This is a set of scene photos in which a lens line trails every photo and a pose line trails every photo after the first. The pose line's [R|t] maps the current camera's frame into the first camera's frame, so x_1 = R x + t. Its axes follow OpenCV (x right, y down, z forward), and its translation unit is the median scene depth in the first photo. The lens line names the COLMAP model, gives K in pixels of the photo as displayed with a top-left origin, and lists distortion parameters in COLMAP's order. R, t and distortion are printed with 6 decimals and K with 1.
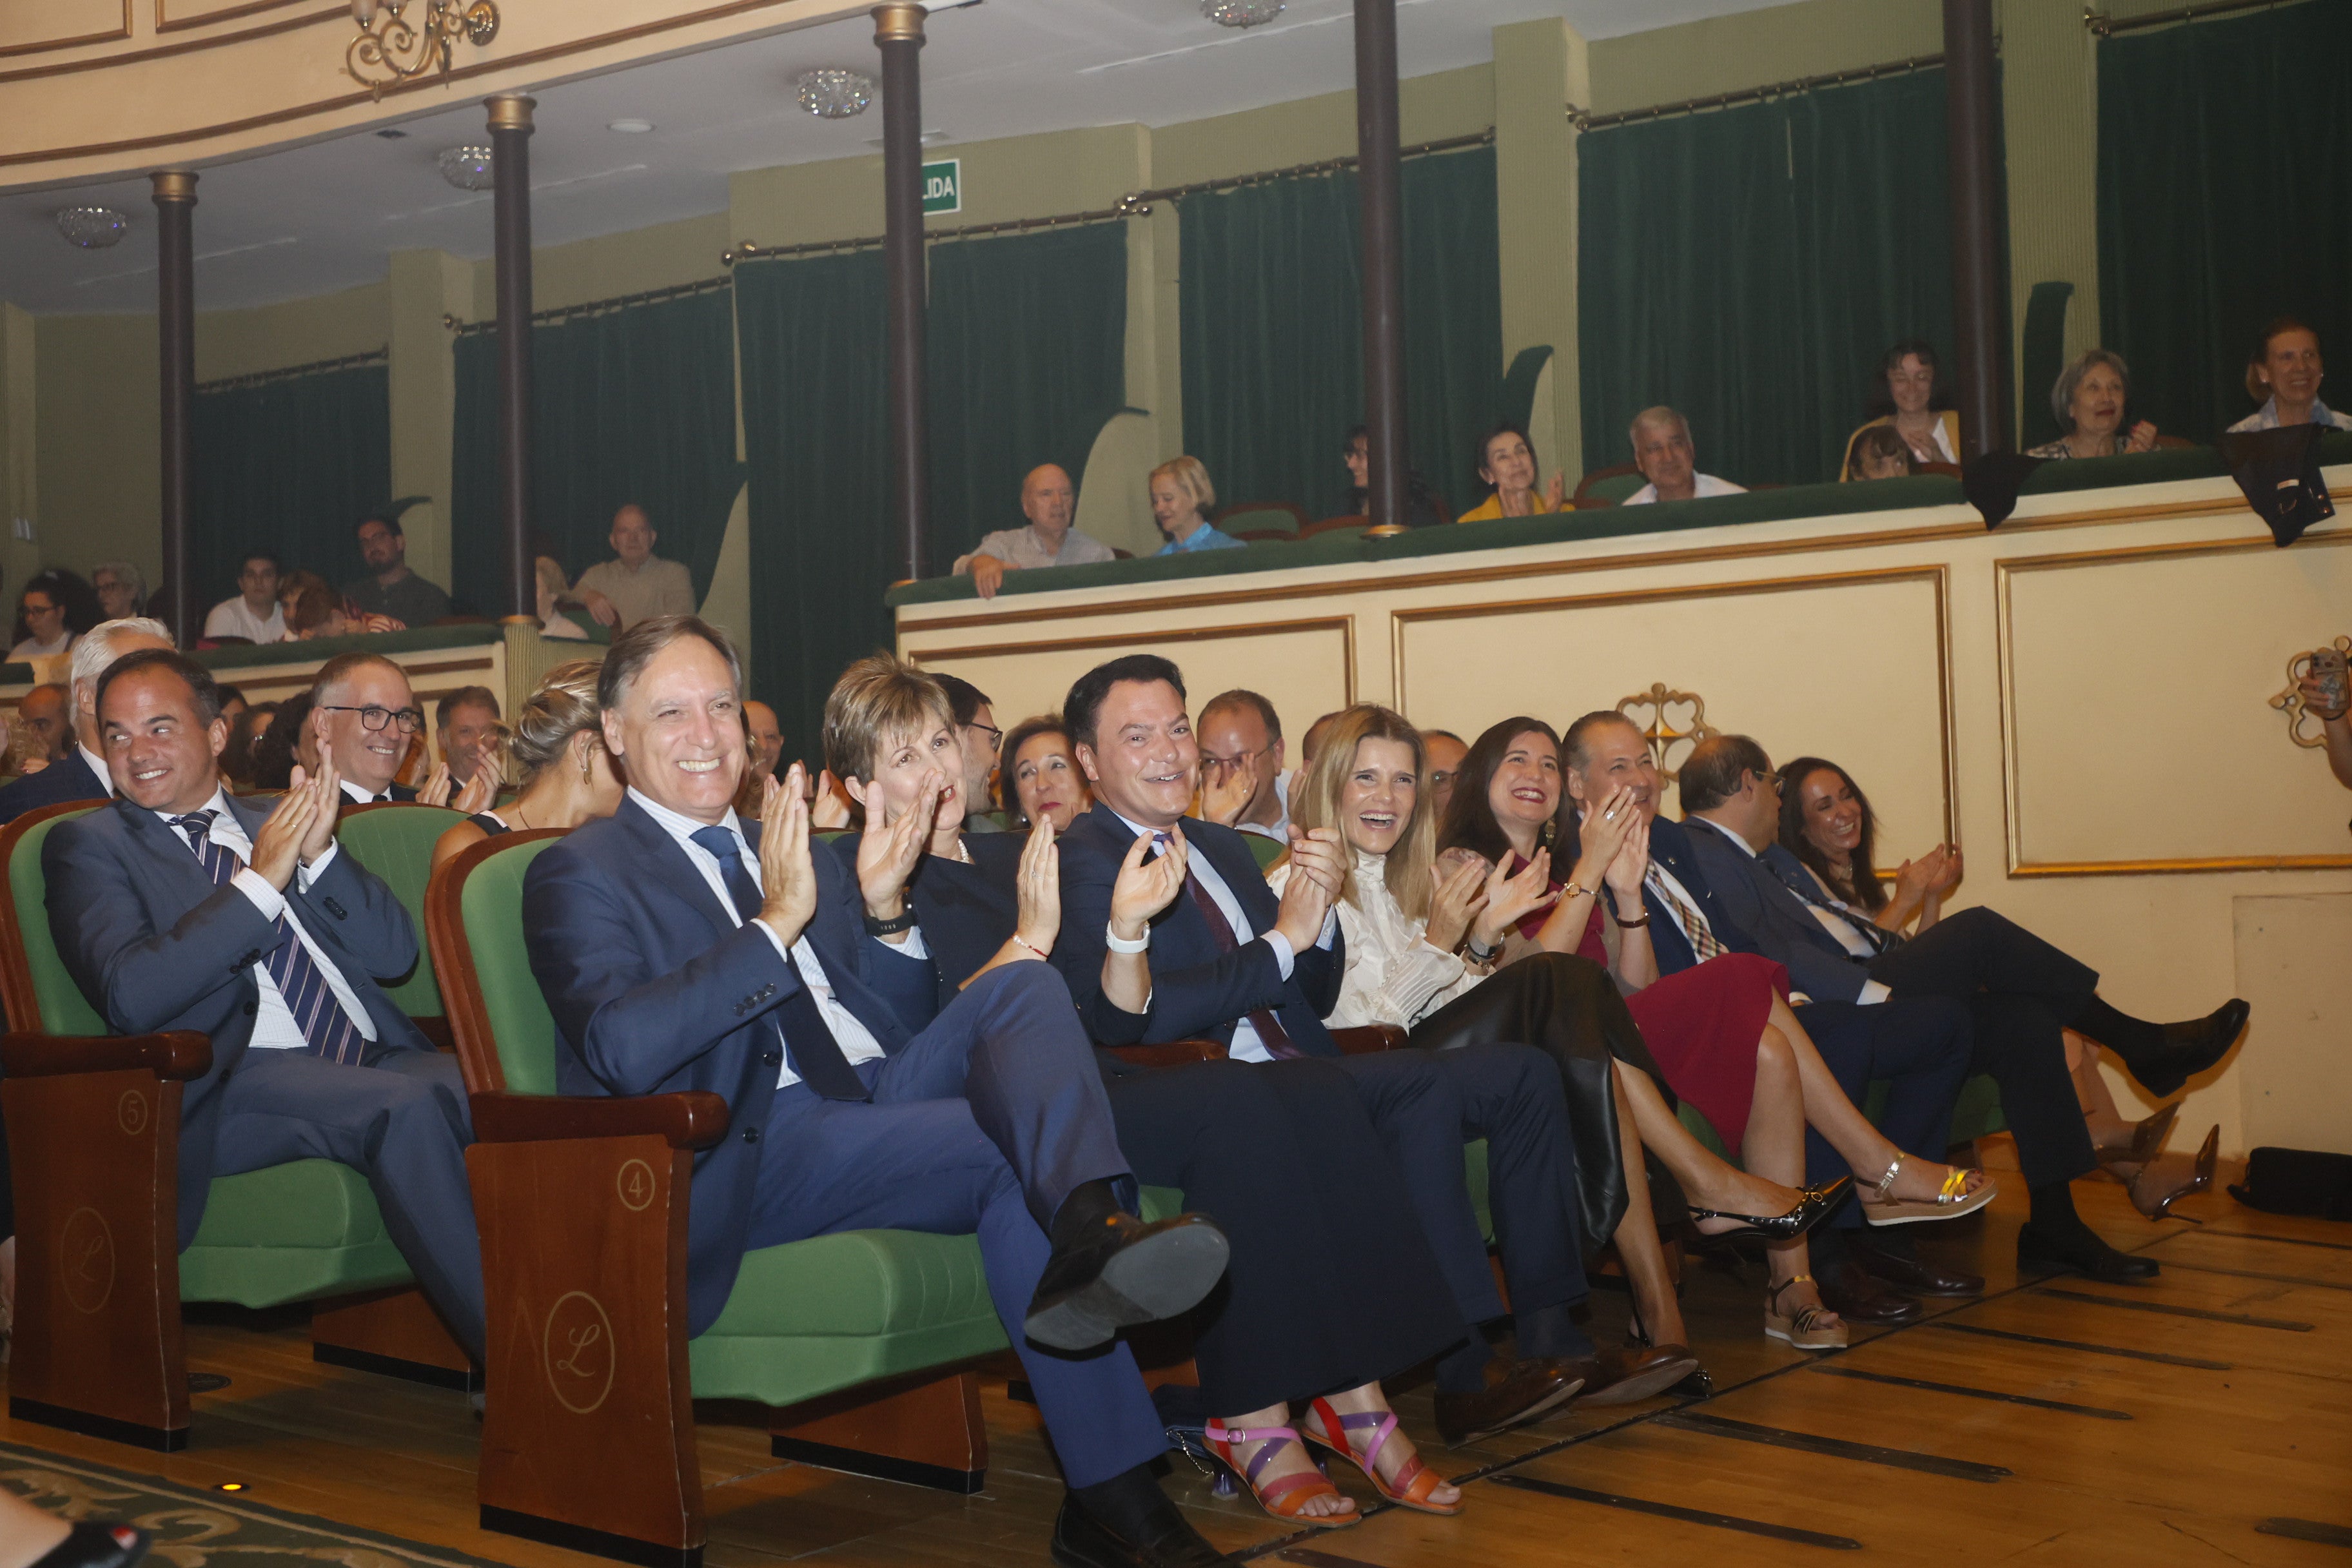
lens RADIAL K [[3120.2, 0, 1174.4], [0, 3120.2, 824.5], [0, 0, 1]] dist [-0.009191, 0.010262]
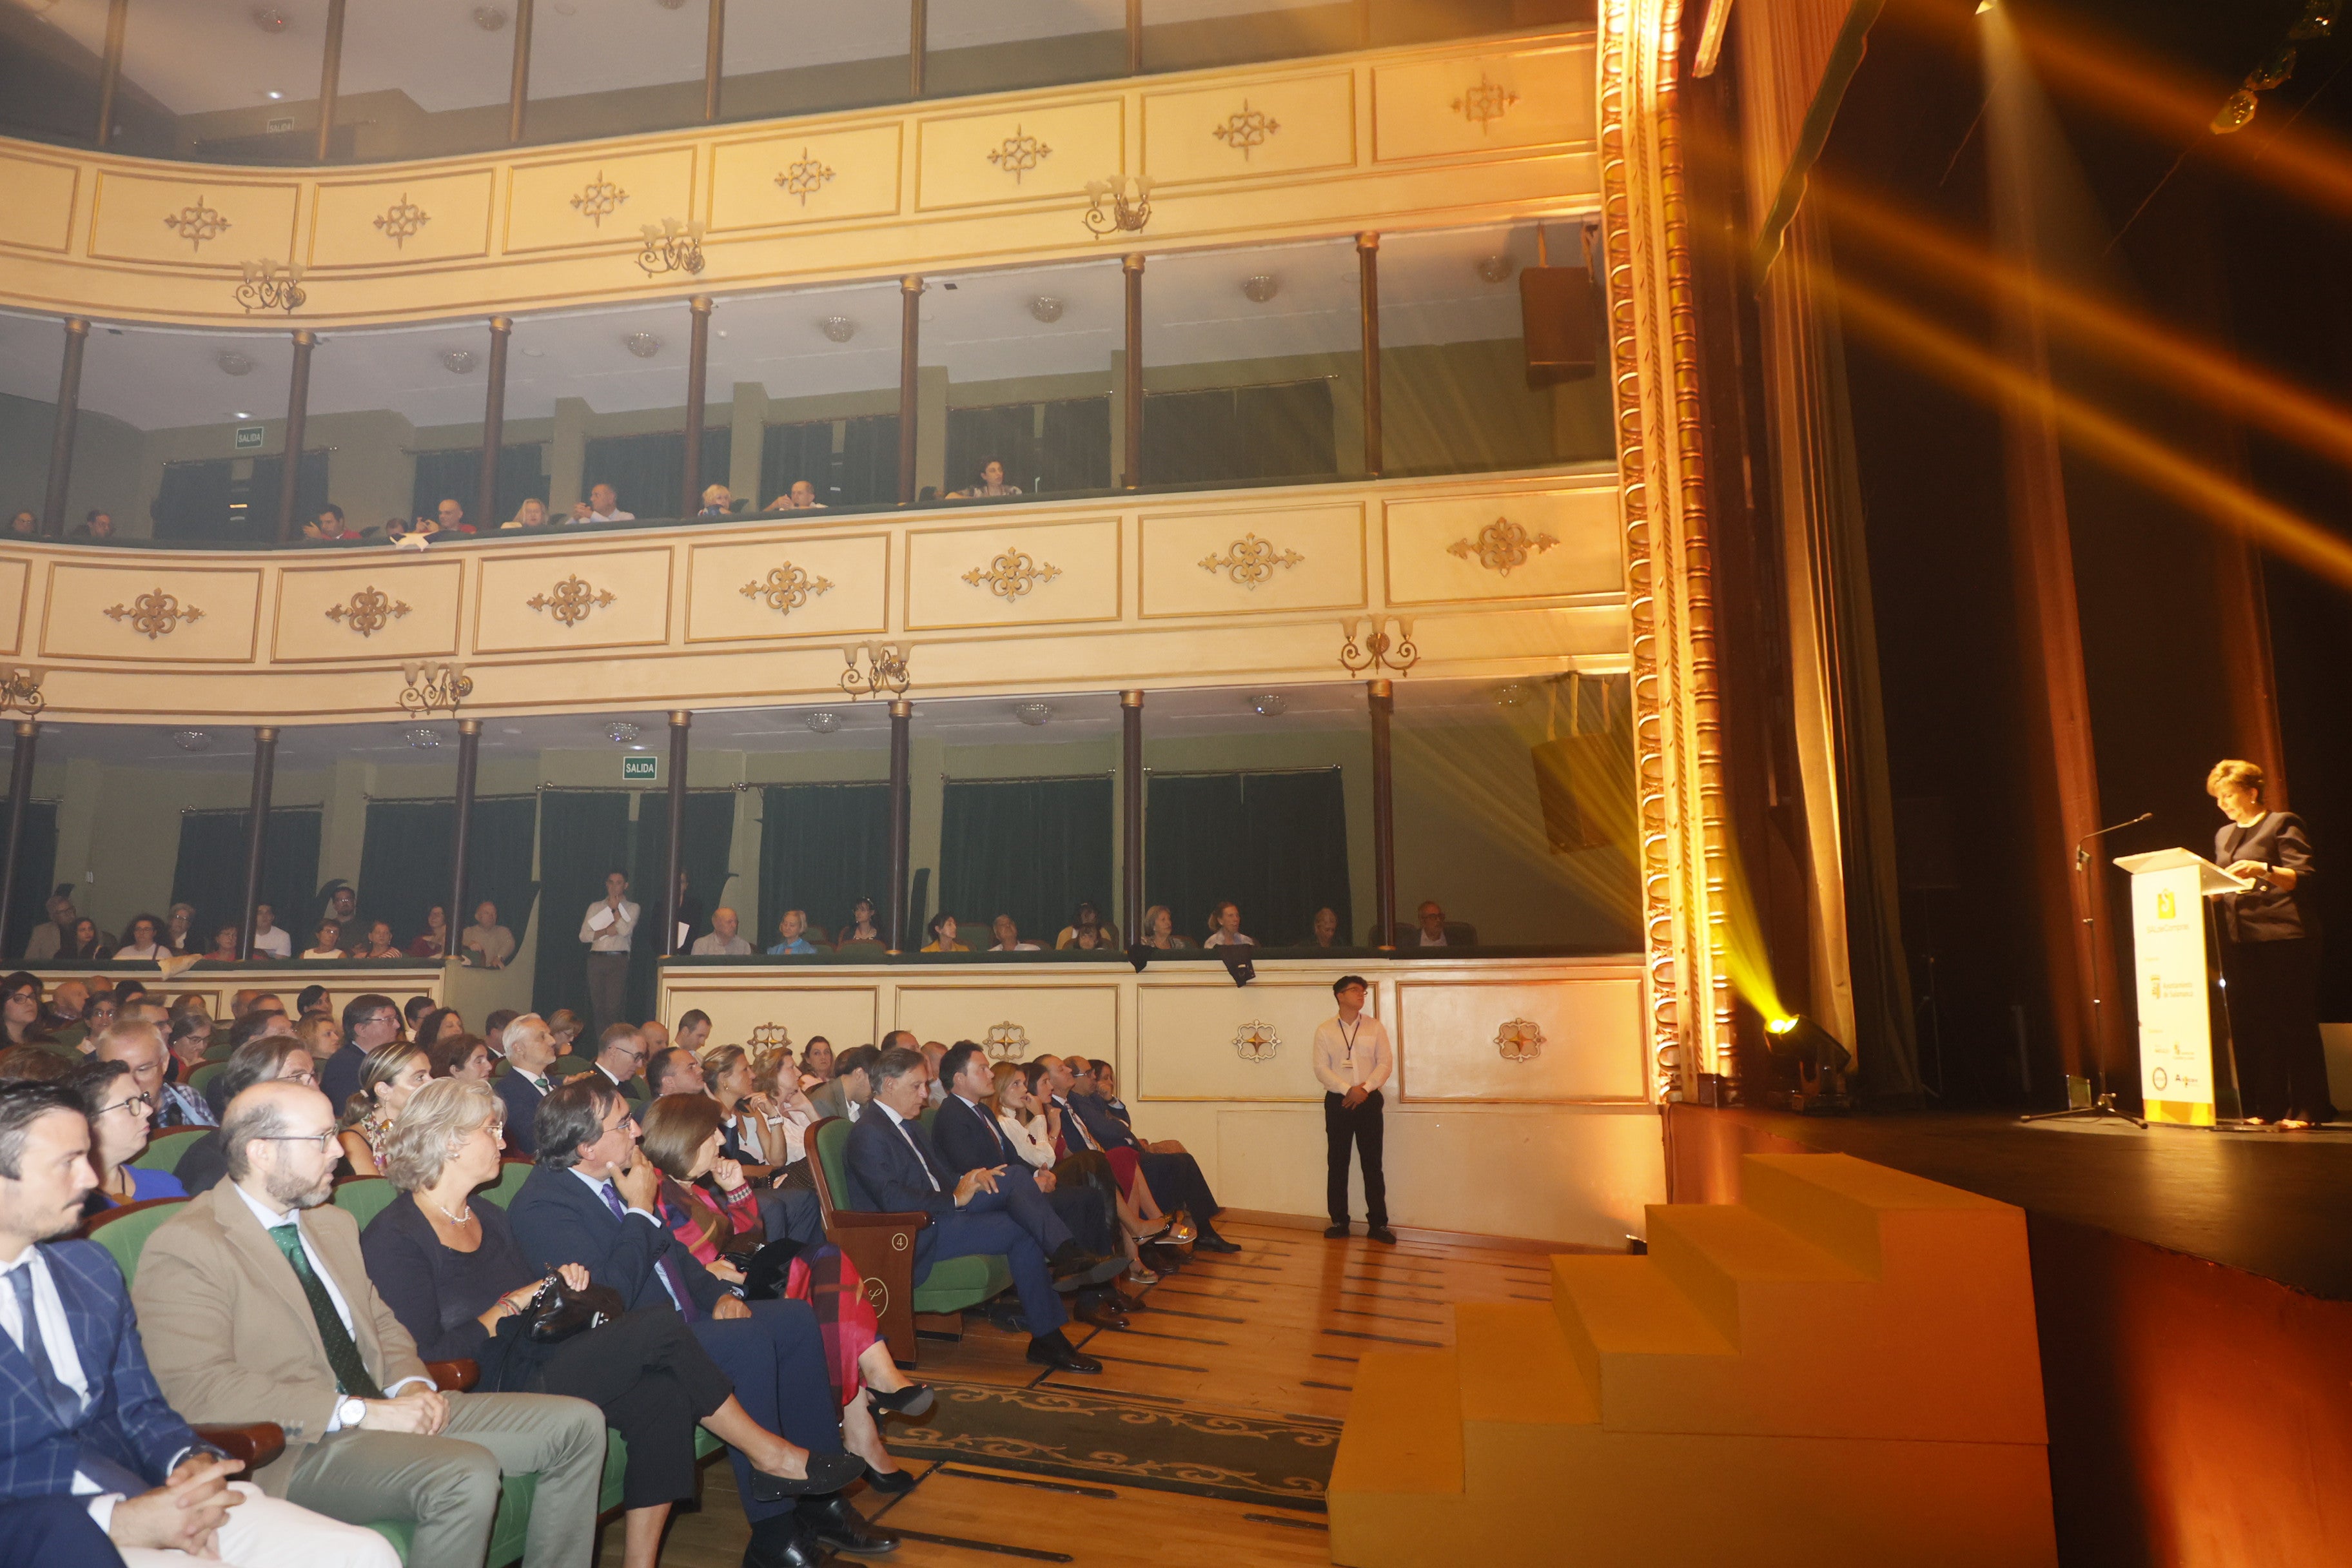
lens RADIAL K [[1552.5, 0, 1168.2], [0, 1552.5, 779.7], [0, 0, 1]] dist [-0.001453, 0.000321]
pose [[0.910675, 0.092601, 0.402610, -0.252055], [-0.032827, 0.987693, -0.152920, -0.048181], [-0.411816, 0.126044, 0.902508, -0.245712]]
